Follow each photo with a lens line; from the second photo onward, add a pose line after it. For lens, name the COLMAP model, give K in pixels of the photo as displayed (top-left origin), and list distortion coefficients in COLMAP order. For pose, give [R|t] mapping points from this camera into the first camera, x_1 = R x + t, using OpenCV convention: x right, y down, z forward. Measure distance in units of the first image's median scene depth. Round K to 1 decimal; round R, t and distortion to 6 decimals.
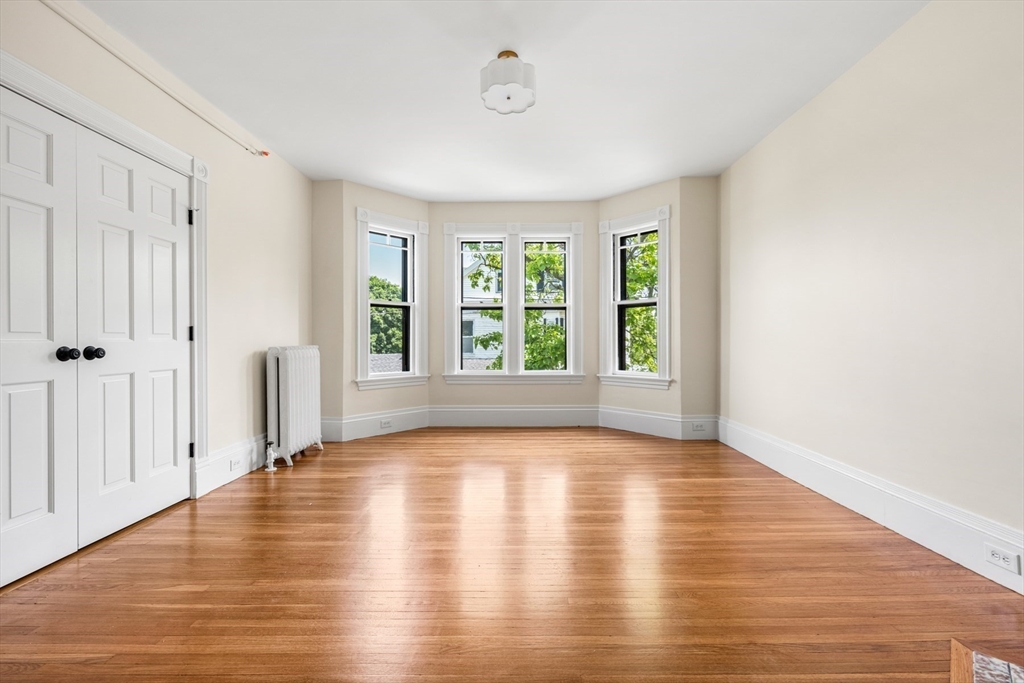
lens RADIAL K [[434.4, 0, 507.3], [0, 434.4, 343.1], [0, 0, 1]] dist [-0.000169, -0.000126]
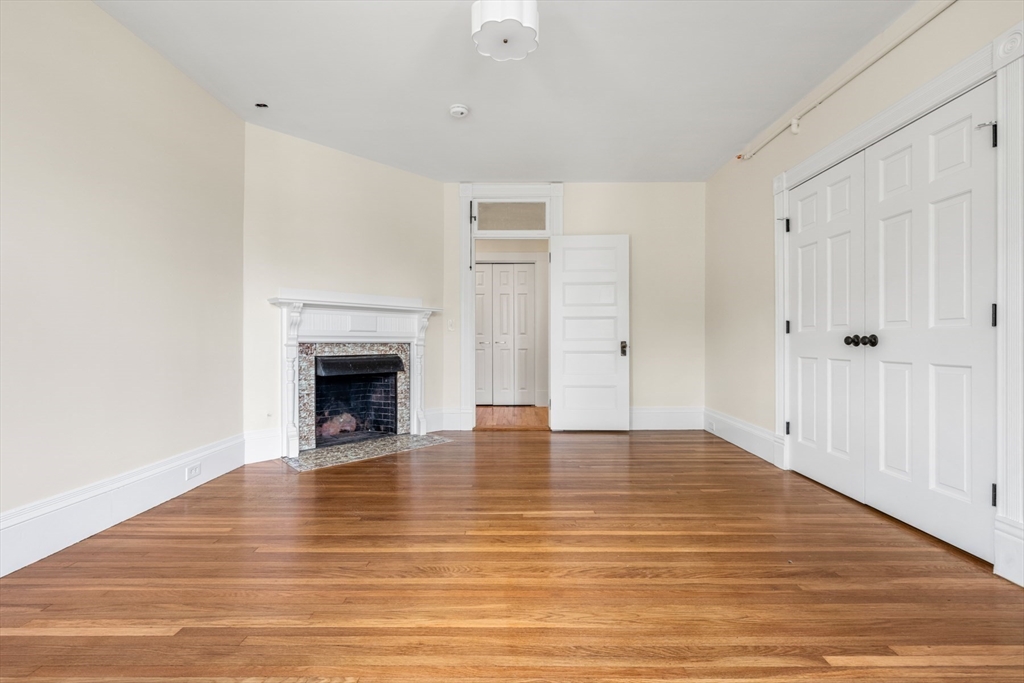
lens RADIAL K [[448.5, 0, 512.0], [0, 448.5, 341.5], [0, 0, 1]] dist [0.008787, -0.000073]
pose [[-0.999979, 0.004315, -0.004820, -0.002453], [0.004312, 0.999991, 0.000511, 0.009502], [0.004822, 0.000490, -0.999988, 0.974760]]
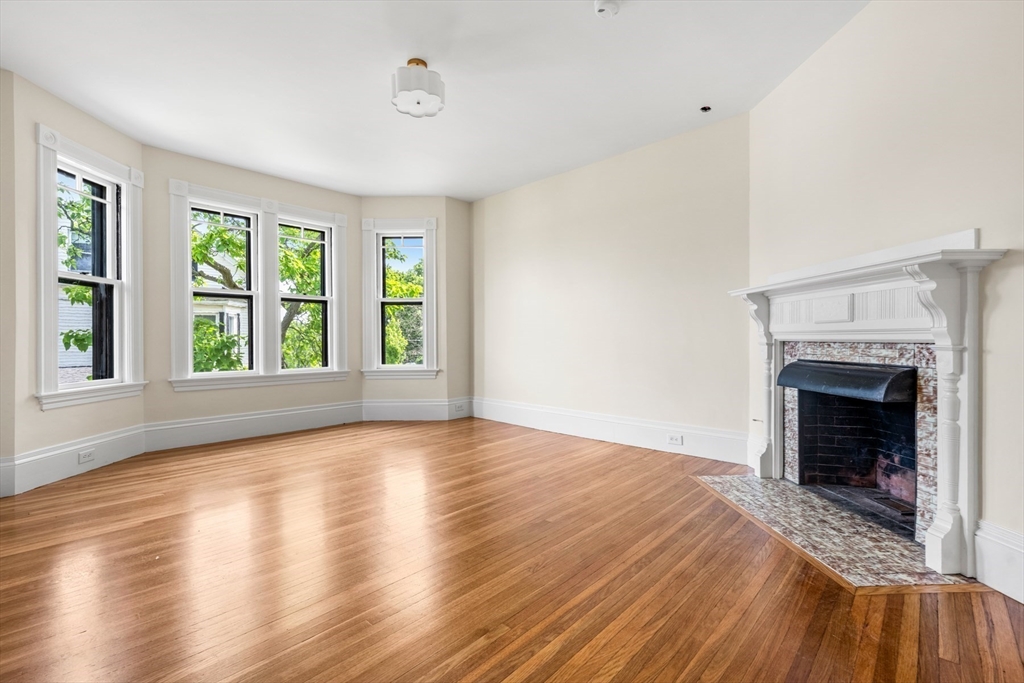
lens RADIAL K [[448.5, 0, 512.0], [0, 448.5, 341.5], [0, 0, 1]] dist [0.008787, -0.000073]
pose [[0.688486, -0.002956, 0.725244, -0.341866], [0.003985, 0.999992, 0.000292, 0.009494], [-0.725239, 0.002689, 0.688492, 0.035565]]
